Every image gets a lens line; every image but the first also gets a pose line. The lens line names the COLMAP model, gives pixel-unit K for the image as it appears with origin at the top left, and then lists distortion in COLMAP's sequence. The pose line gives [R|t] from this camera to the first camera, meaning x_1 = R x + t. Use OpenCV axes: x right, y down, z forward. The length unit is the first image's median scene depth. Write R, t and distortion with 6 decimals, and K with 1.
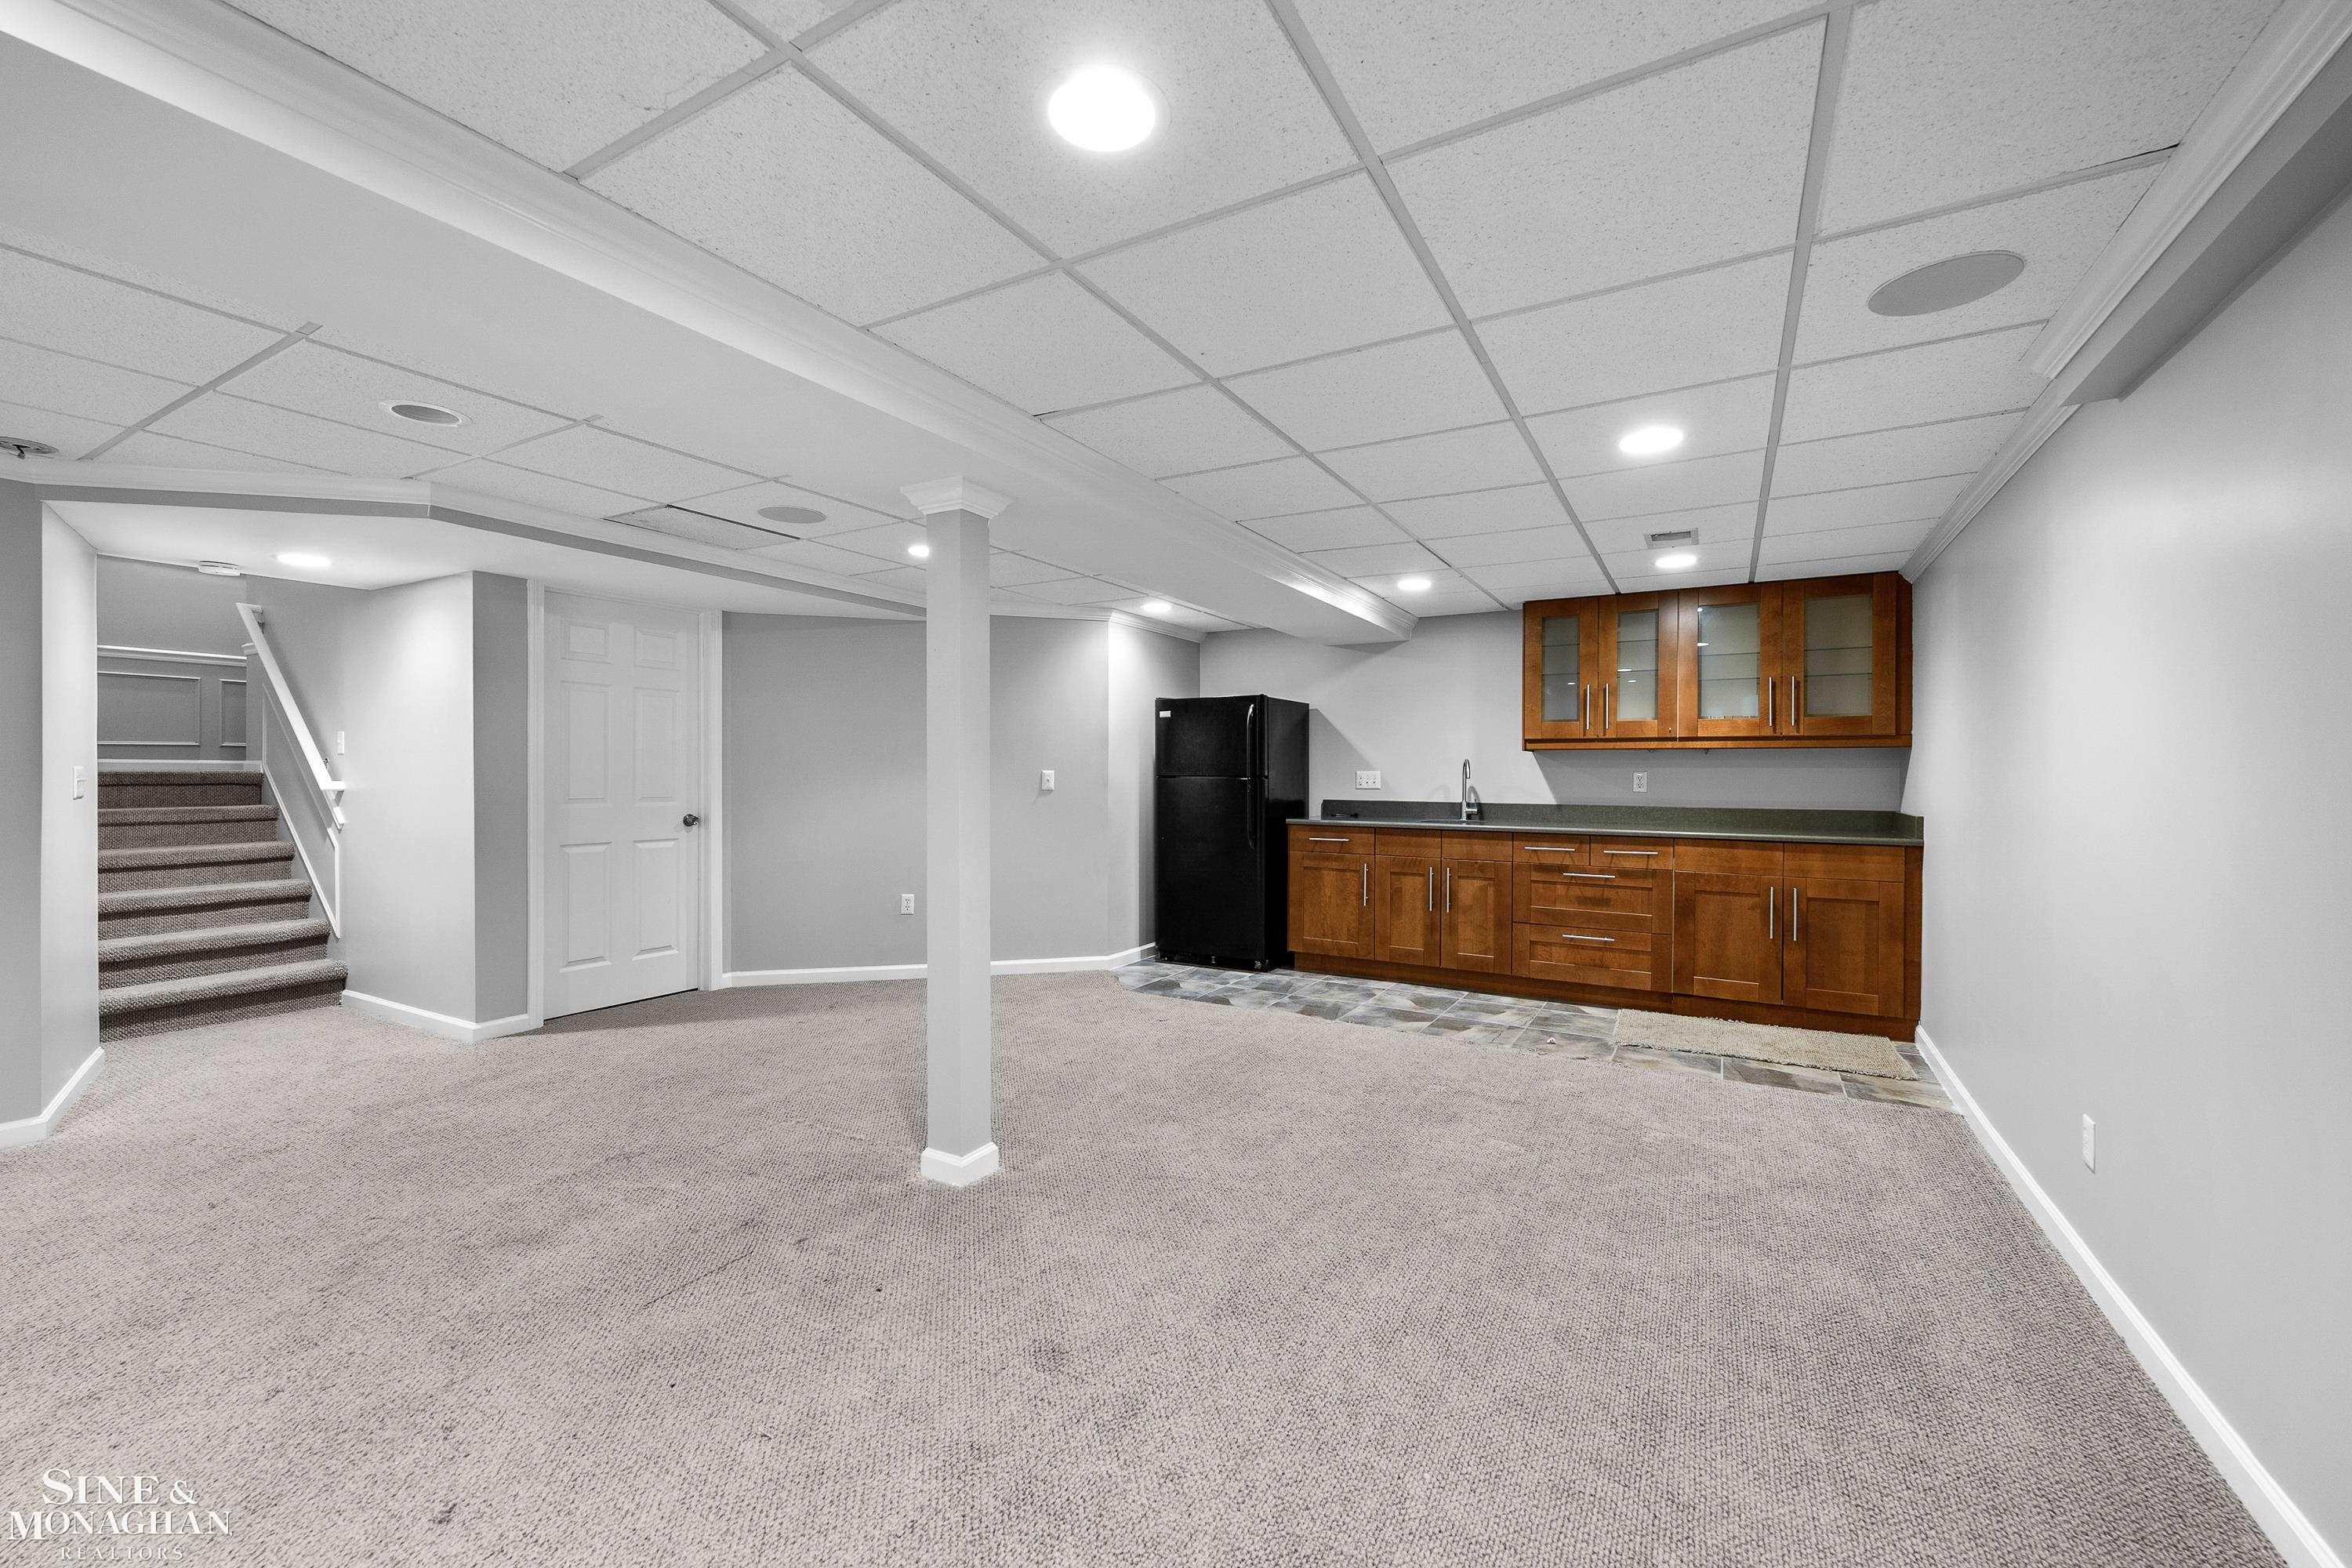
lens RADIAL K [[946.4, 0, 1170.7], [0, 946.4, 777.6], [0, 0, 1]] dist [0.004317, -0.000143]
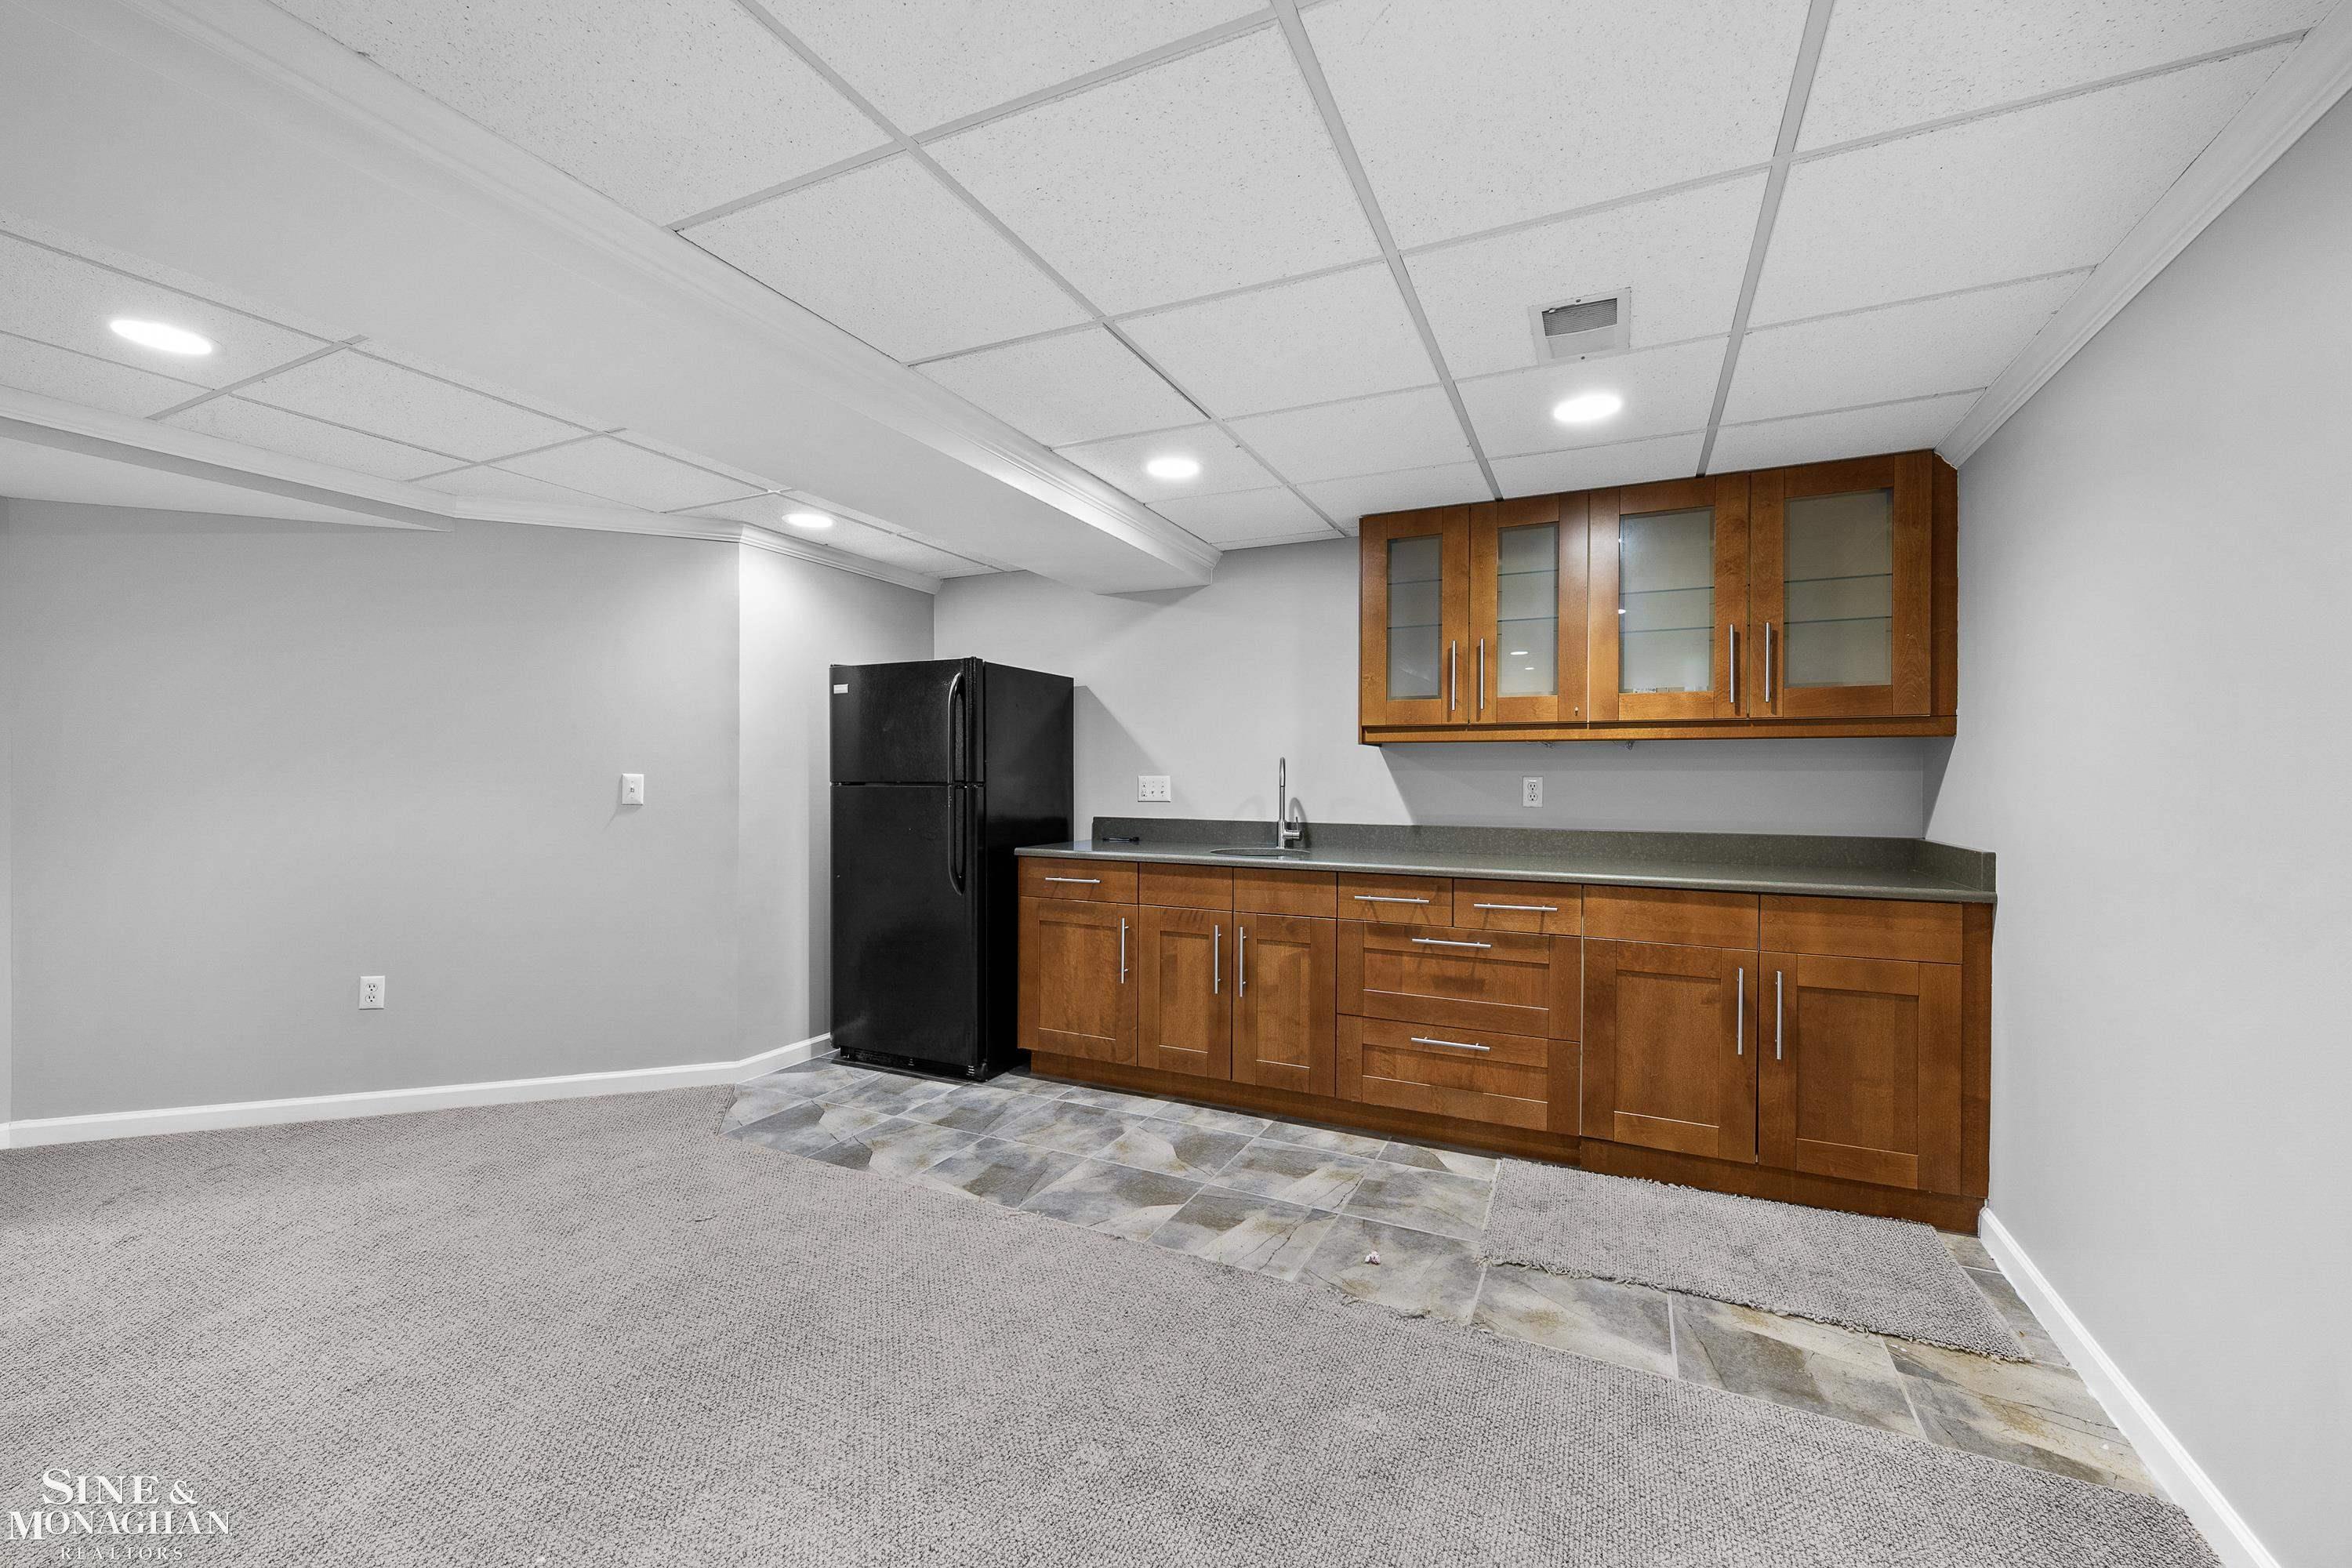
lens RADIAL K [[946.4, 0, 1165.9], [0, 946.4, 783.5], [0, 0, 1]] dist [0.004317, -0.000143]
pose [[0.996972, 0.000871, 0.077753, 0.209940], [-0.000730, 0.999998, -0.001839, 0.000090], [-0.077755, 0.001777, 0.996971, 0.401574]]
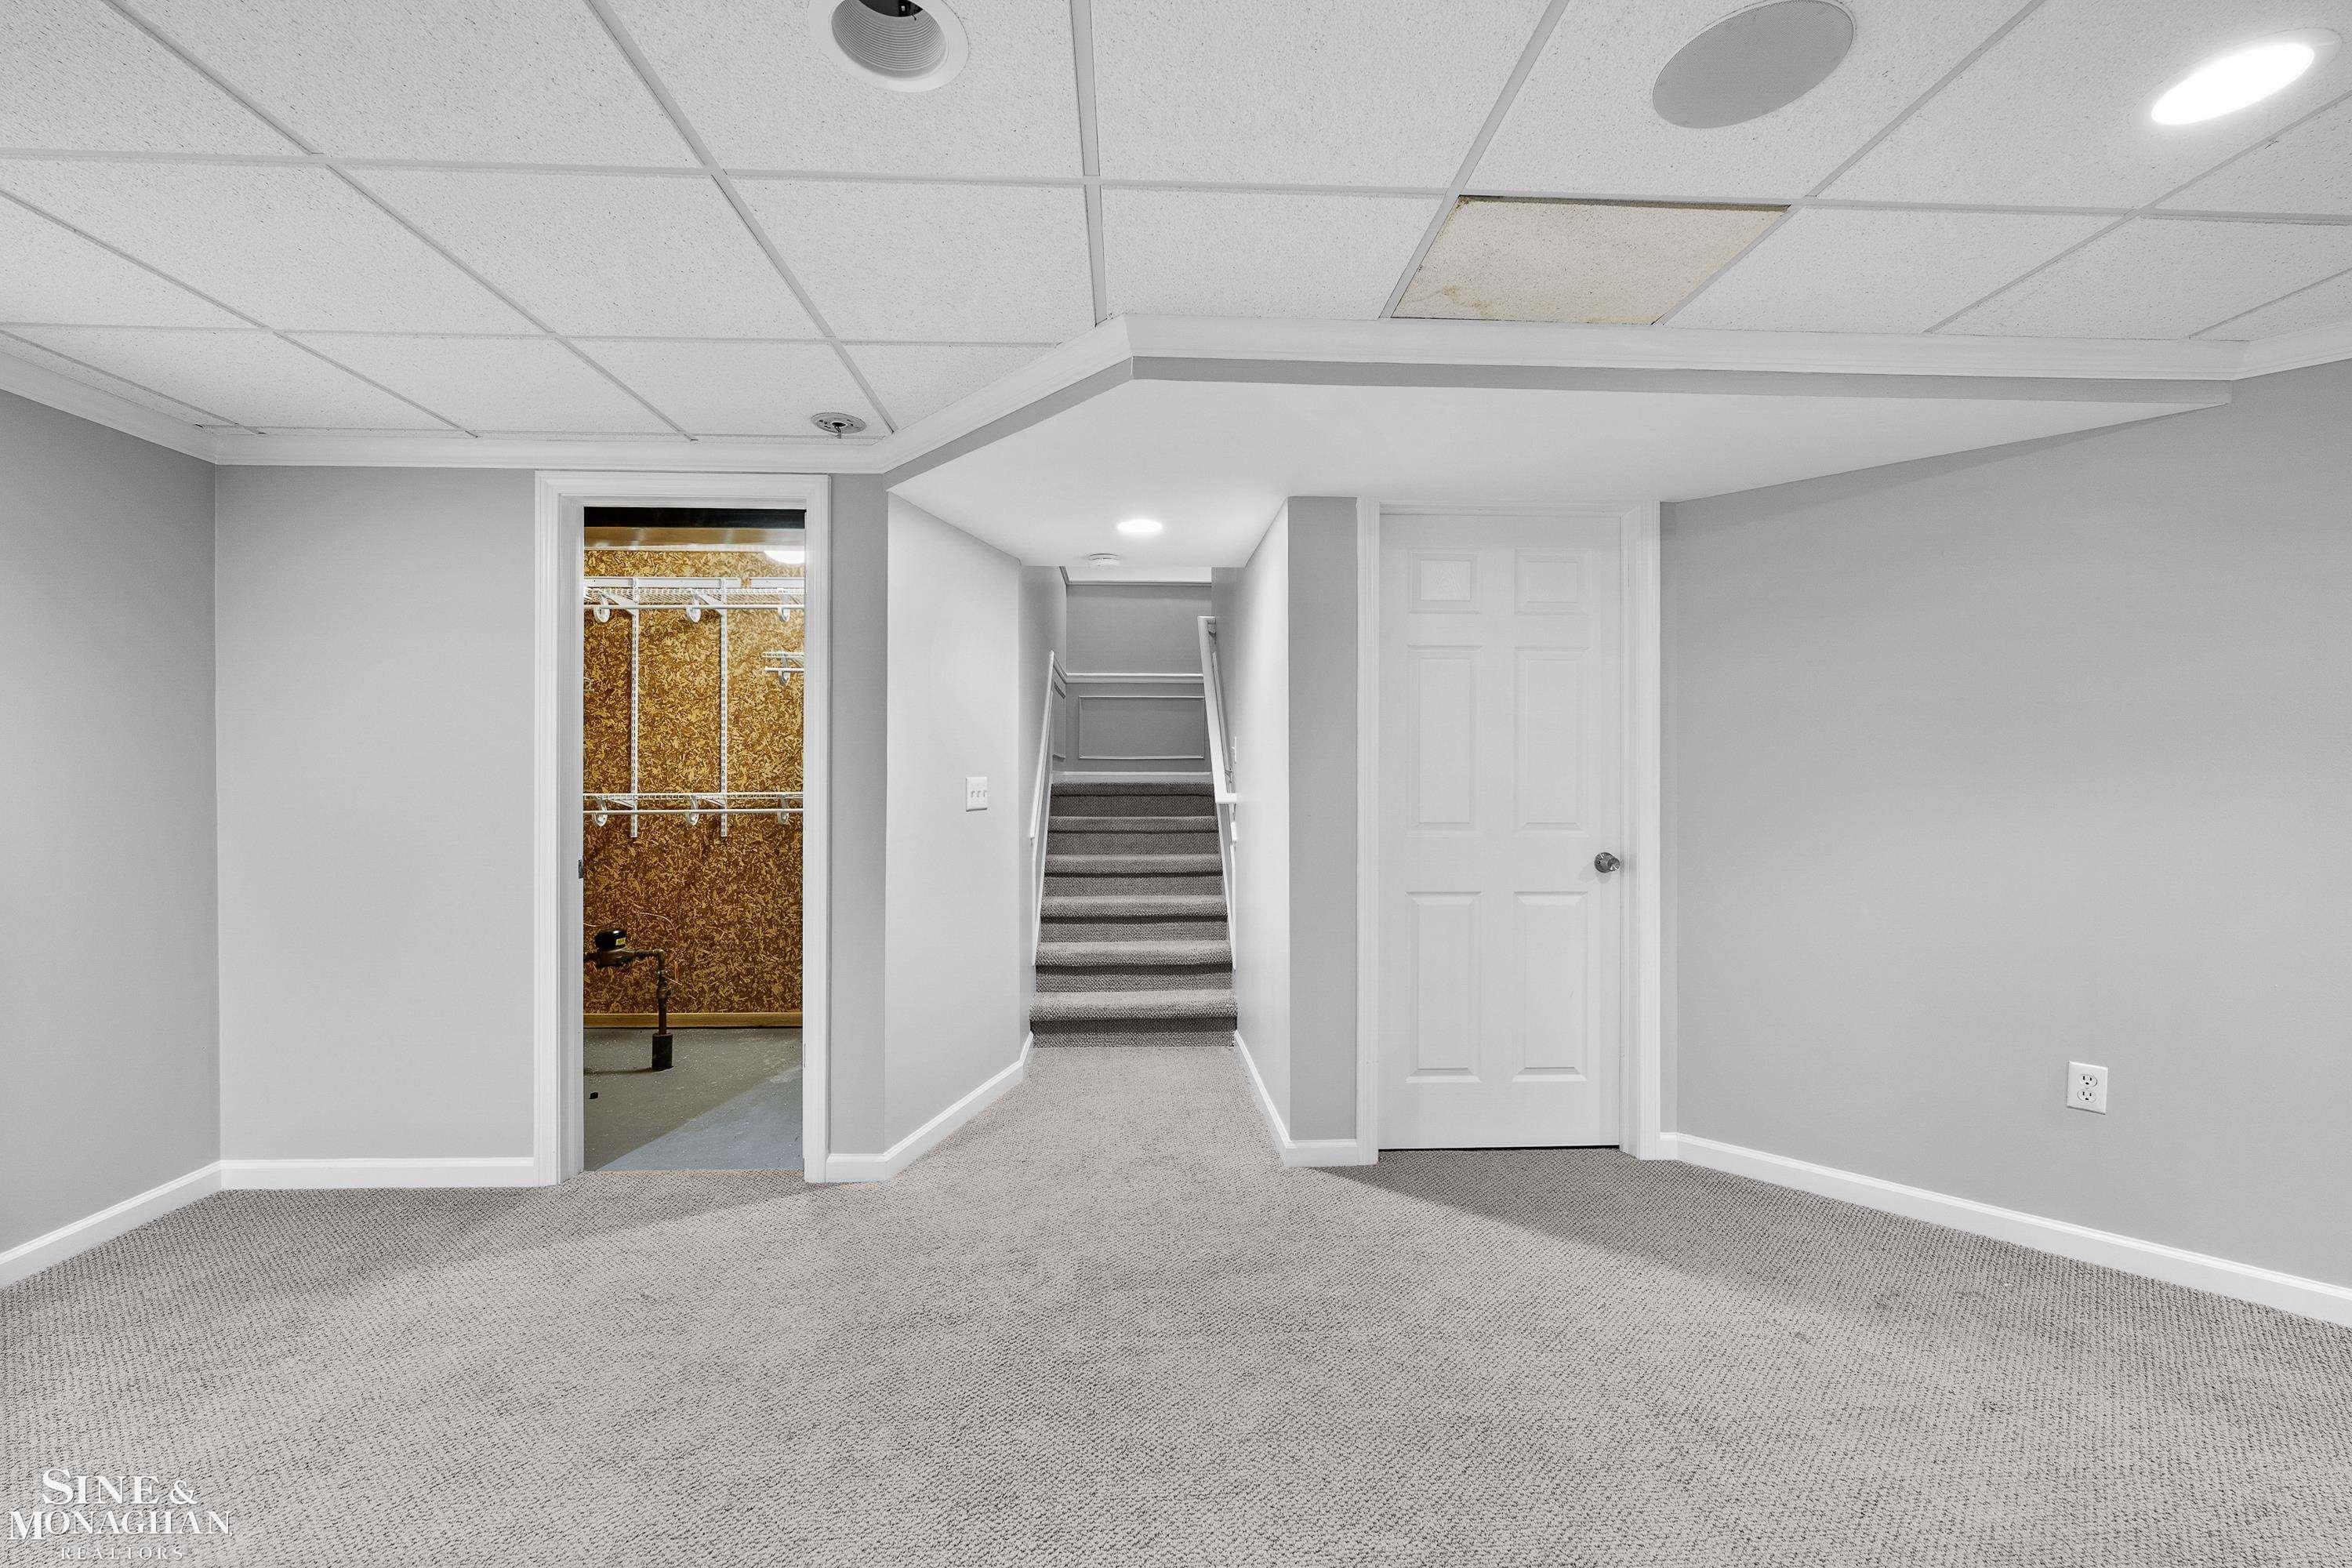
lens RADIAL K [[946.4, 0, 1187.4], [0, 946.4, 779.5], [0, 0, 1]] dist [0.004317, -0.000143]
pose [[0.556937, -0.003107, -0.830549, -0.166587], [-0.005022, 0.999962, -0.007109, -0.002339], [0.830539, 0.008130, 0.556900, 0.473743]]
